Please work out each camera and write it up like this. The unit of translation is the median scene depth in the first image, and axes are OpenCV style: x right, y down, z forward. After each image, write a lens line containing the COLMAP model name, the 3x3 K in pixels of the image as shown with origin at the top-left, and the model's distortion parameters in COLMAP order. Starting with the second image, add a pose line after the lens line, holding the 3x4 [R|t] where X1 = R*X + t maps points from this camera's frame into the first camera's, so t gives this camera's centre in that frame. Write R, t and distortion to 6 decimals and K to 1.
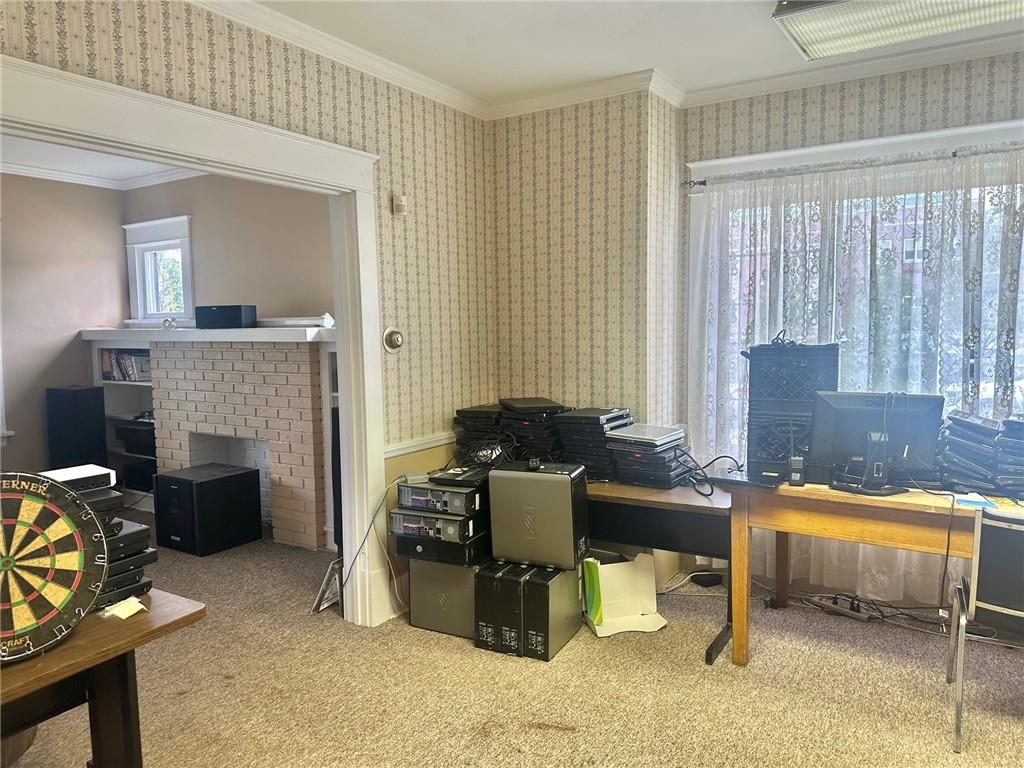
lens RADIAL K [[731.6, 0, 512.0], [0, 731.6, 384.0], [0, 0, 1]] dist [0.122520, -0.155471]
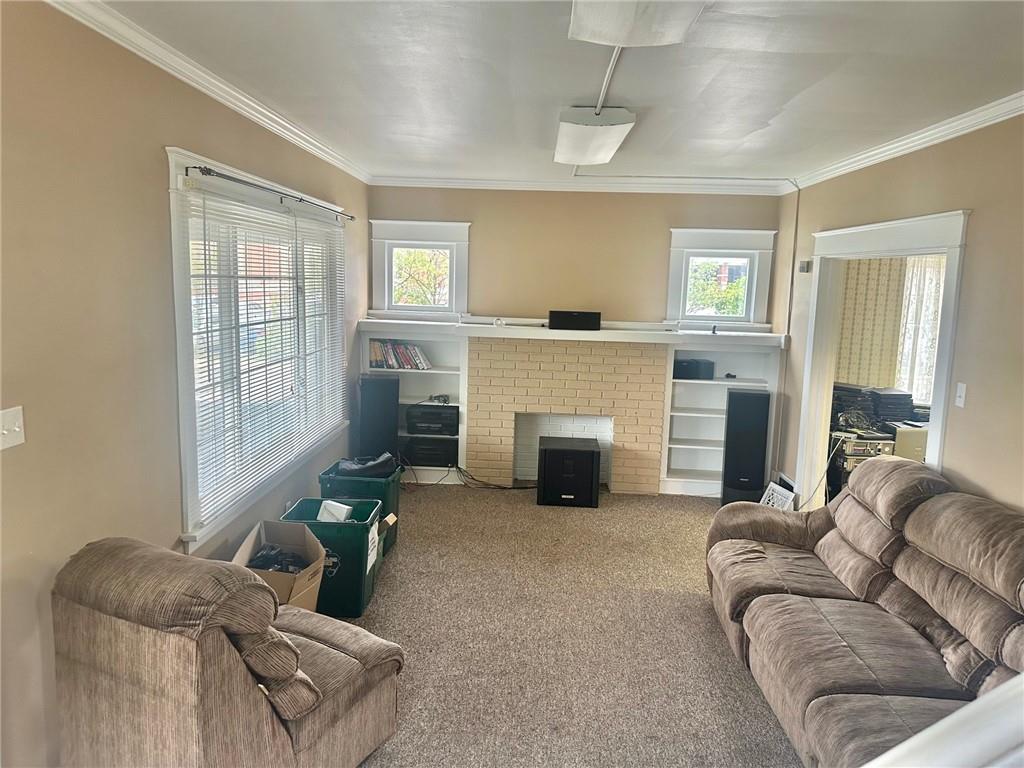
lens RADIAL K [[731.6, 0, 512.0], [0, 731.6, 384.0], [0, 0, 1]] dist [0.122520, -0.155471]
pose [[0.861549, -0.029689, 0.506806, -1.099362], [-0.003627, 0.997903, 0.064624, -0.061330], [-0.507662, -0.057515, 0.859635, -0.012065]]
